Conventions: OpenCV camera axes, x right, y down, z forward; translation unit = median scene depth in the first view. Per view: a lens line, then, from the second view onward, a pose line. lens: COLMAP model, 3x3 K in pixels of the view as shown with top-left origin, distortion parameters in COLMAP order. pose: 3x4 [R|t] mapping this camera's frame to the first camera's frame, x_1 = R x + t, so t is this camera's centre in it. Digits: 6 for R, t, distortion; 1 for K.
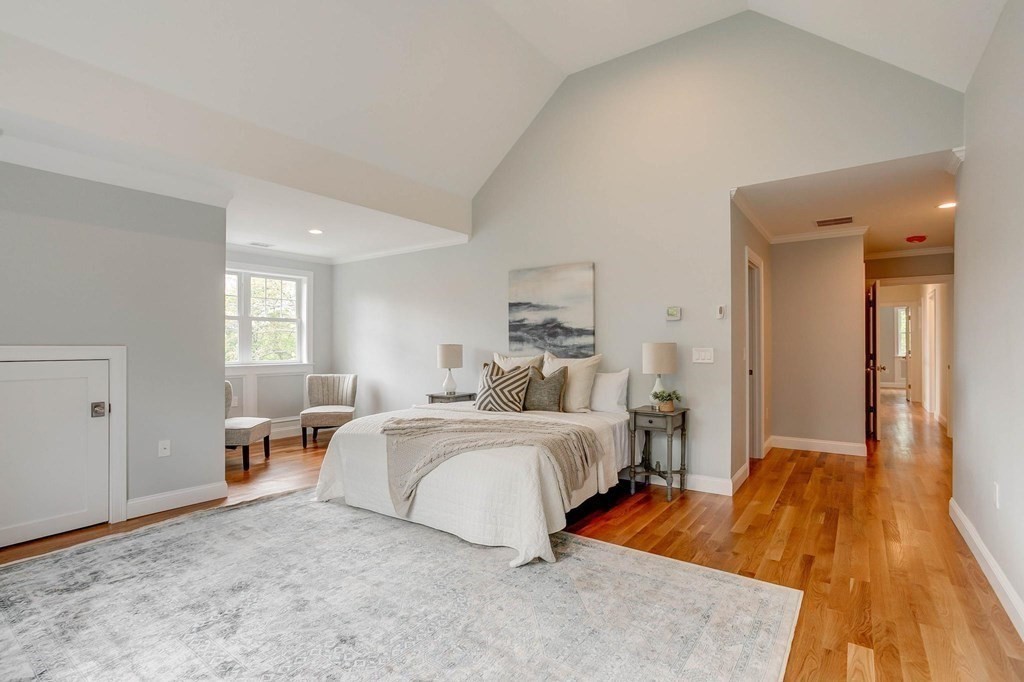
lens RADIAL K [[494.5, 0, 504.7], [0, 494.5, 341.1], [0, 0, 1]] dist [-0.051912, 0.035357]
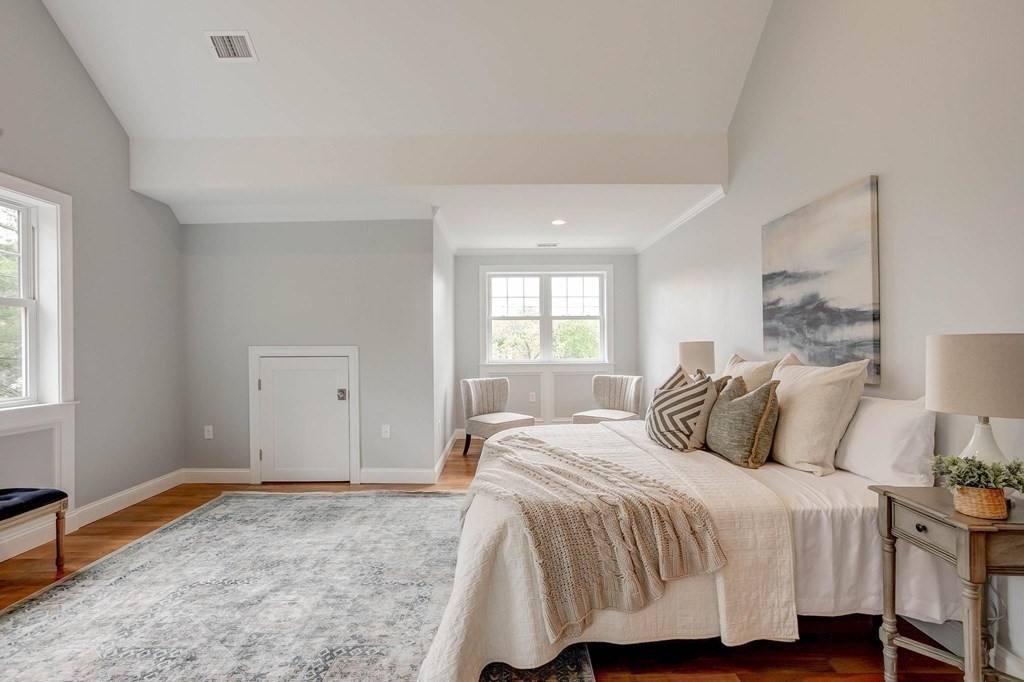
lens RADIAL K [[494.5, 0, 504.7], [0, 494.5, 341.1], [0, 0, 1]] dist [-0.051912, 0.035357]
pose [[0.596705, -0.008770, -0.802412, 0.342764], [0.013299, 0.999911, -0.001039, 0.003449], [0.802350, -0.010051, 0.596769, 0.398385]]
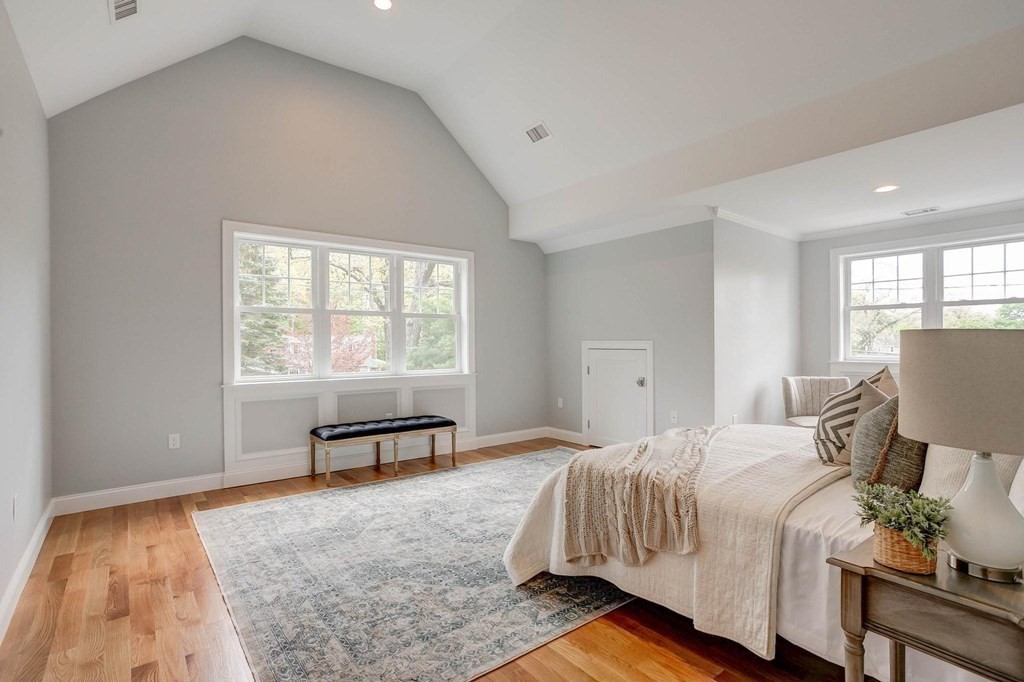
lens RADIAL K [[494.5, 0, 504.7], [0, 494.5, 341.1], [0, 0, 1]] dist [-0.051912, 0.035357]
pose [[-0.262943, 0.002559, -0.964808, 0.554634], [0.014798, 0.999890, -0.001380, 0.005358], [0.964698, -0.014640, -0.262952, 0.702663]]
